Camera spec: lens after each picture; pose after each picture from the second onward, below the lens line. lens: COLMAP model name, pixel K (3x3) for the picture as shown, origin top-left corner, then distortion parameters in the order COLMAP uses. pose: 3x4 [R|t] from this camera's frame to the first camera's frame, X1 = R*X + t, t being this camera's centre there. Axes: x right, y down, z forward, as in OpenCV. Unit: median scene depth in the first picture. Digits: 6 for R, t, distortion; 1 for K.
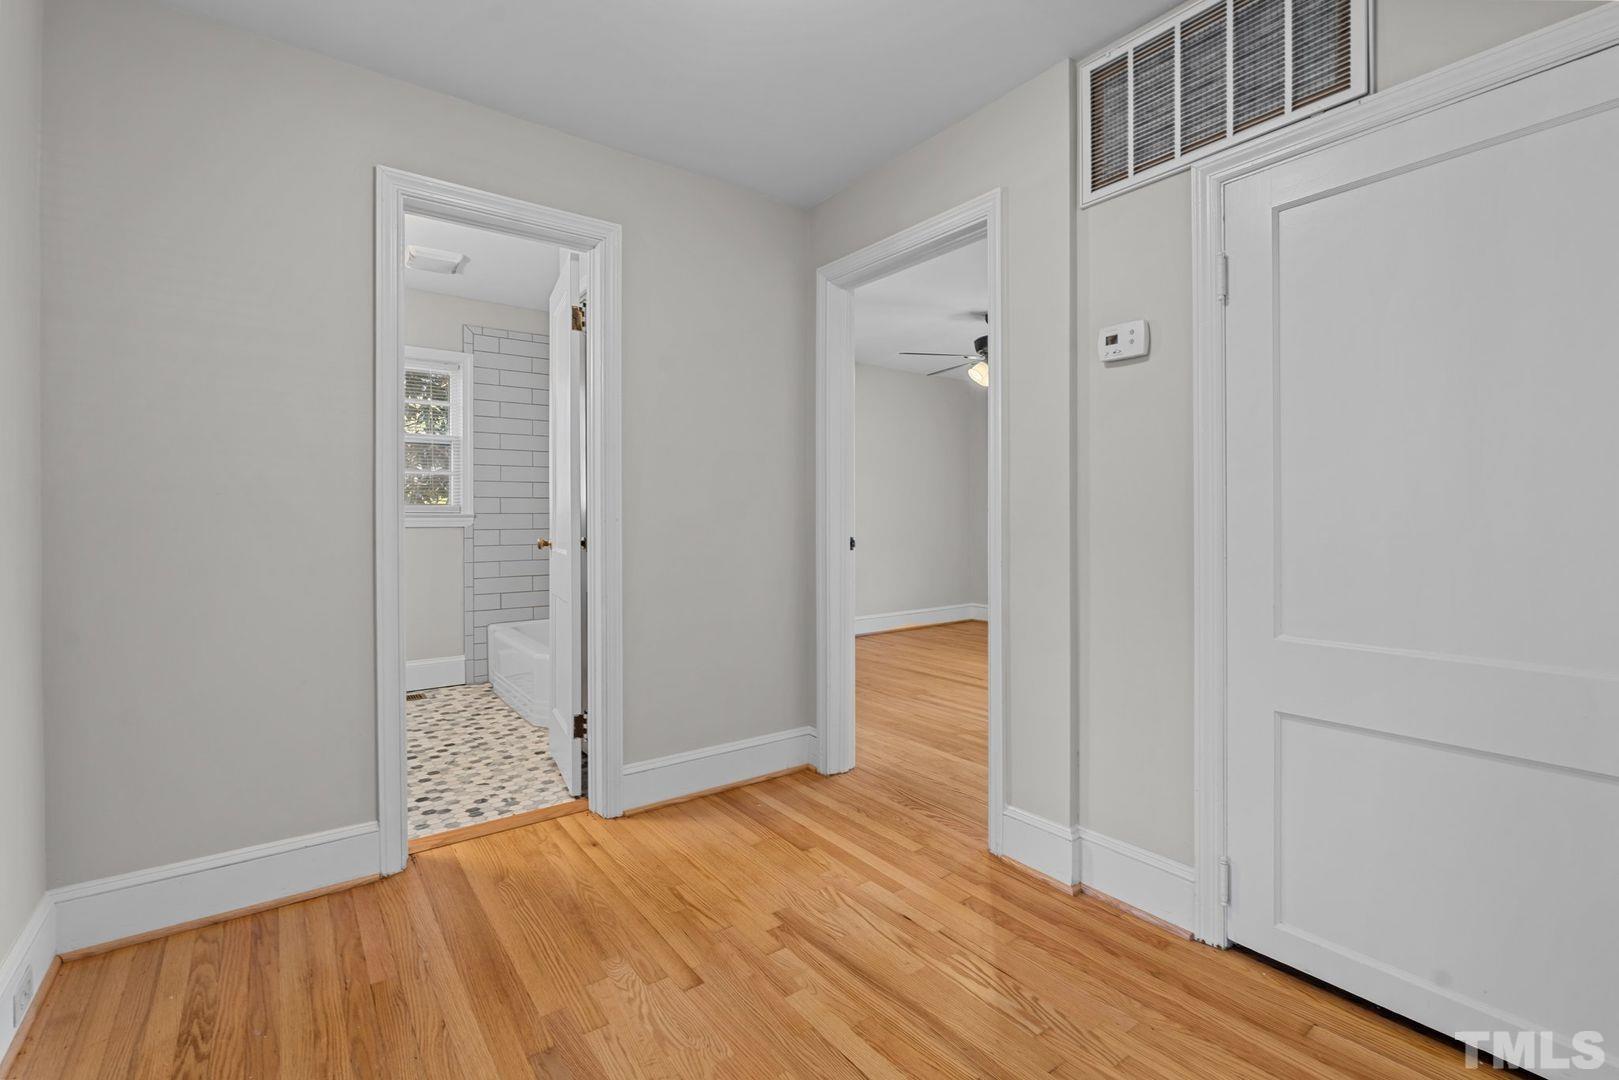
lens RADIAL K [[705.6, 0, 808.9], [0, 705.6, 538.0], [0, 0, 1]] dist [-0.005835, 0.000190]
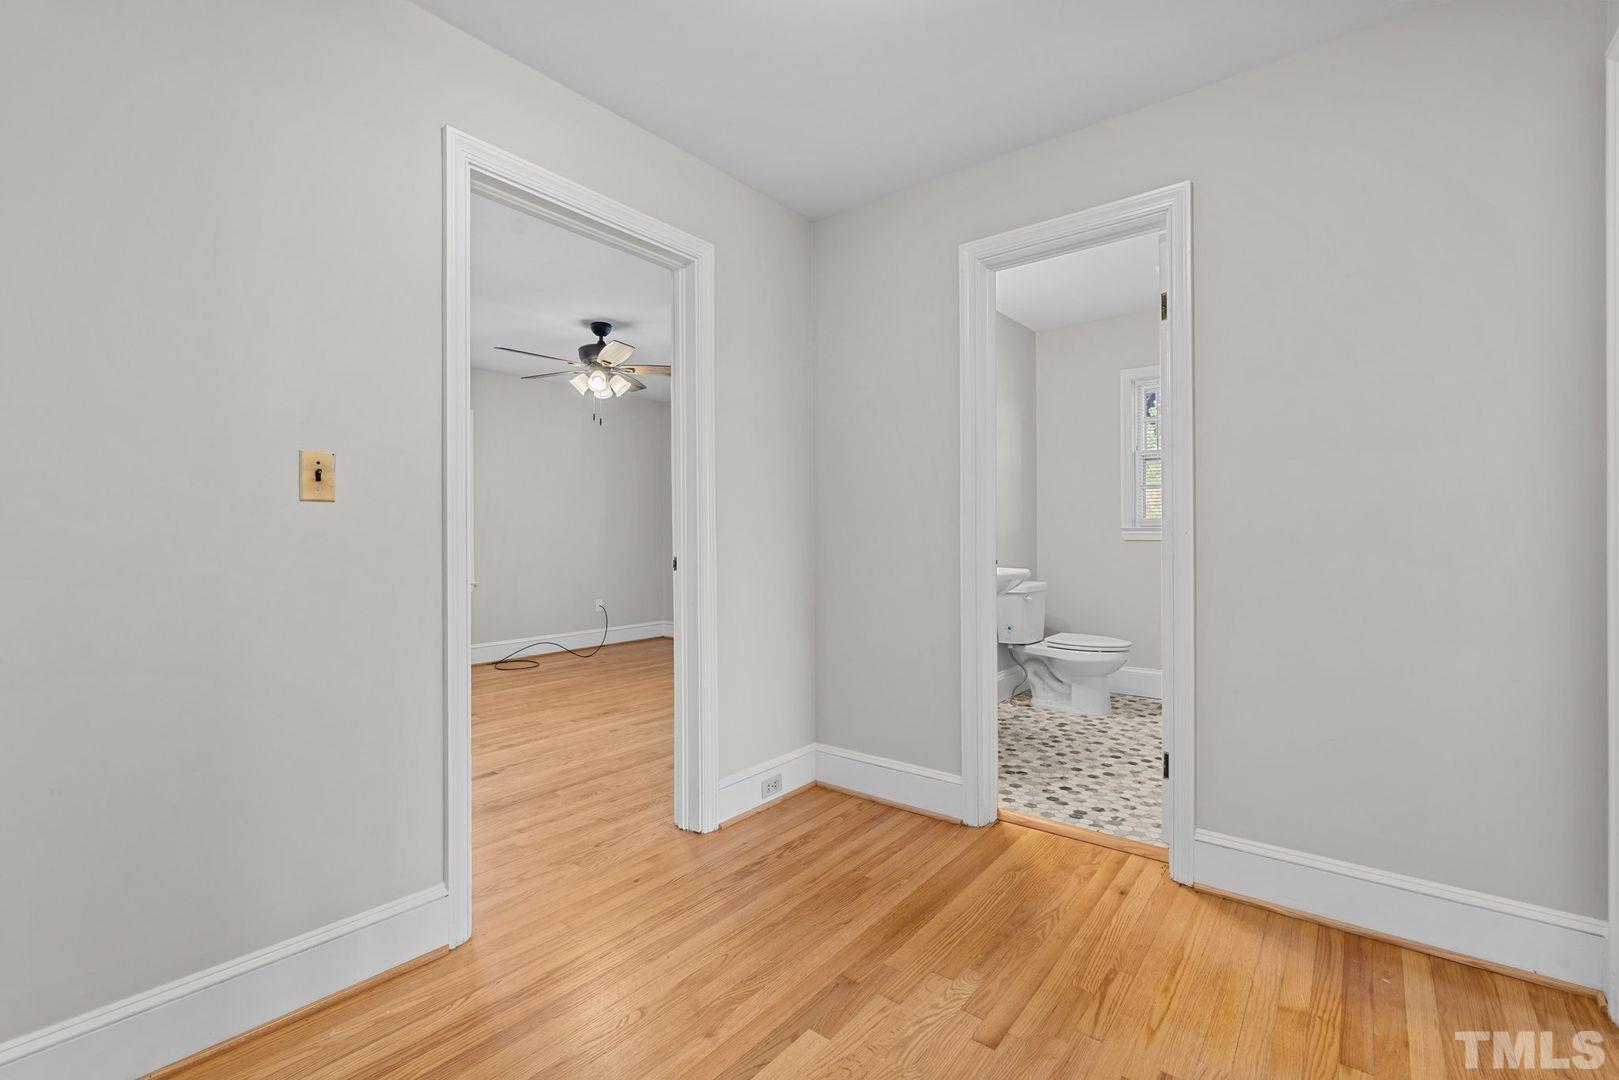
lens RADIAL K [[705.6, 0, 808.9], [0, 705.6, 538.0], [0, 0, 1]] dist [-0.005835, 0.000190]
pose [[0.259381, 0.004648, -0.965764, 0.430030], [-0.022413, 0.999748, -0.001207, -0.005654], [0.965515, 0.021958, 0.259420, 0.352287]]
